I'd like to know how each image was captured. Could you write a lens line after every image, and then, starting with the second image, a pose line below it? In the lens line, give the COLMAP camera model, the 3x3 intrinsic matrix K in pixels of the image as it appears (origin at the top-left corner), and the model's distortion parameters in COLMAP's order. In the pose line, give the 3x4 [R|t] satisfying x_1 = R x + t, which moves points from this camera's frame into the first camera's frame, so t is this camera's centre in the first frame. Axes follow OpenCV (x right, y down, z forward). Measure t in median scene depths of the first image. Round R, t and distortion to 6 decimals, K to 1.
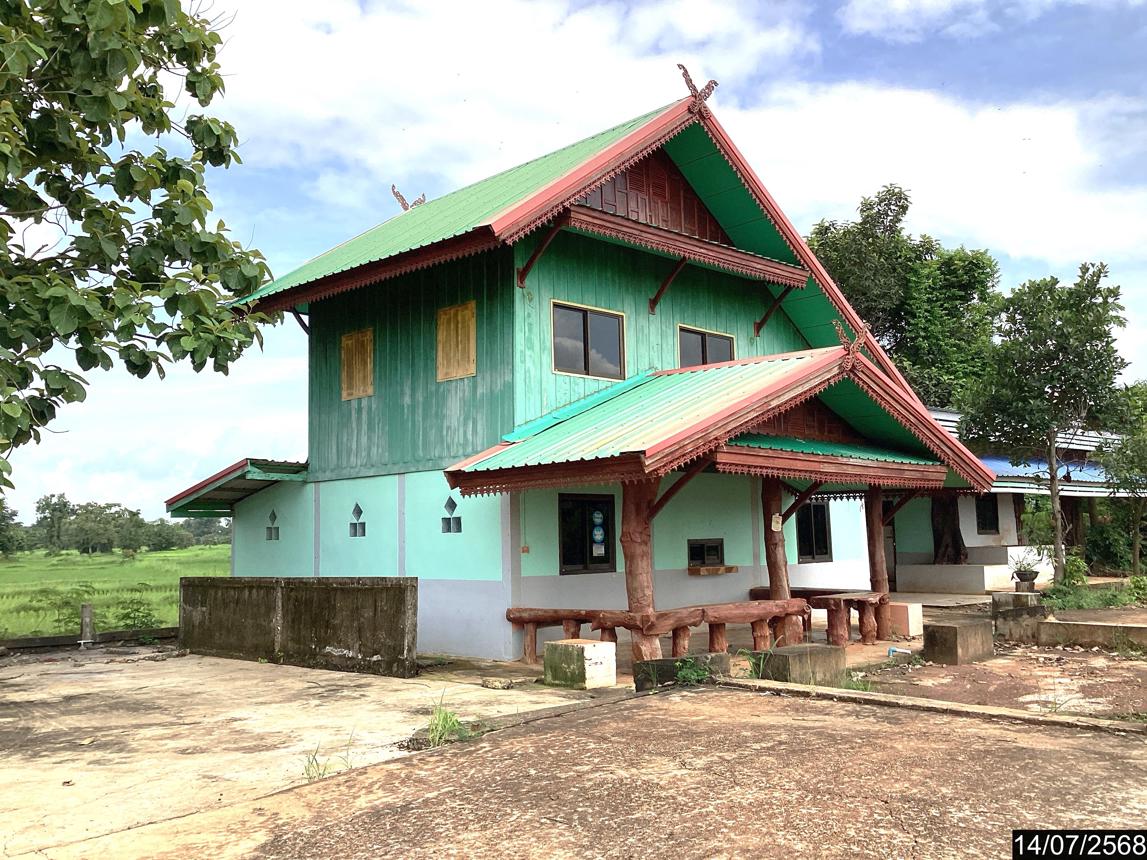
lens RADIAL K [[1040.9, 0, 572.8], [0, 1040.9, 428.8], [0, 0, 1]] dist [0.002594, 0.000000]
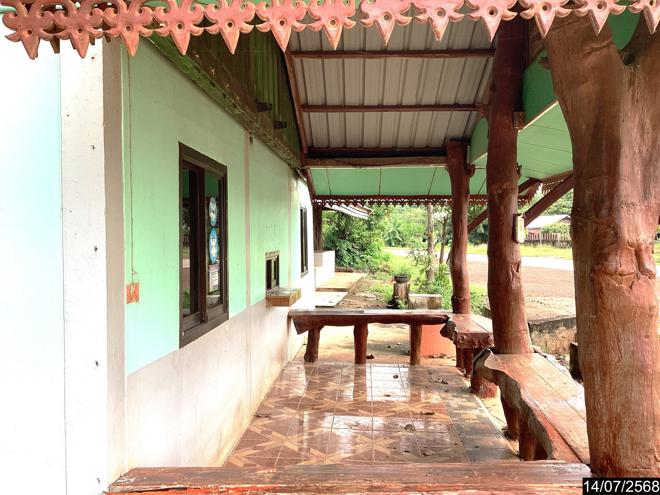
lens RADIAL K [[599.0, 0, 330.5], [0, 599.0, 246.0], [0, 0, 1]] dist [0.002594, 0.000000]
pose [[0.758437, 0.004291, 0.651733, -0.110173], [-0.077217, 0.993527, 0.083318, 0.070859], [-0.647156, -0.113517, 0.753858, 0.721876]]
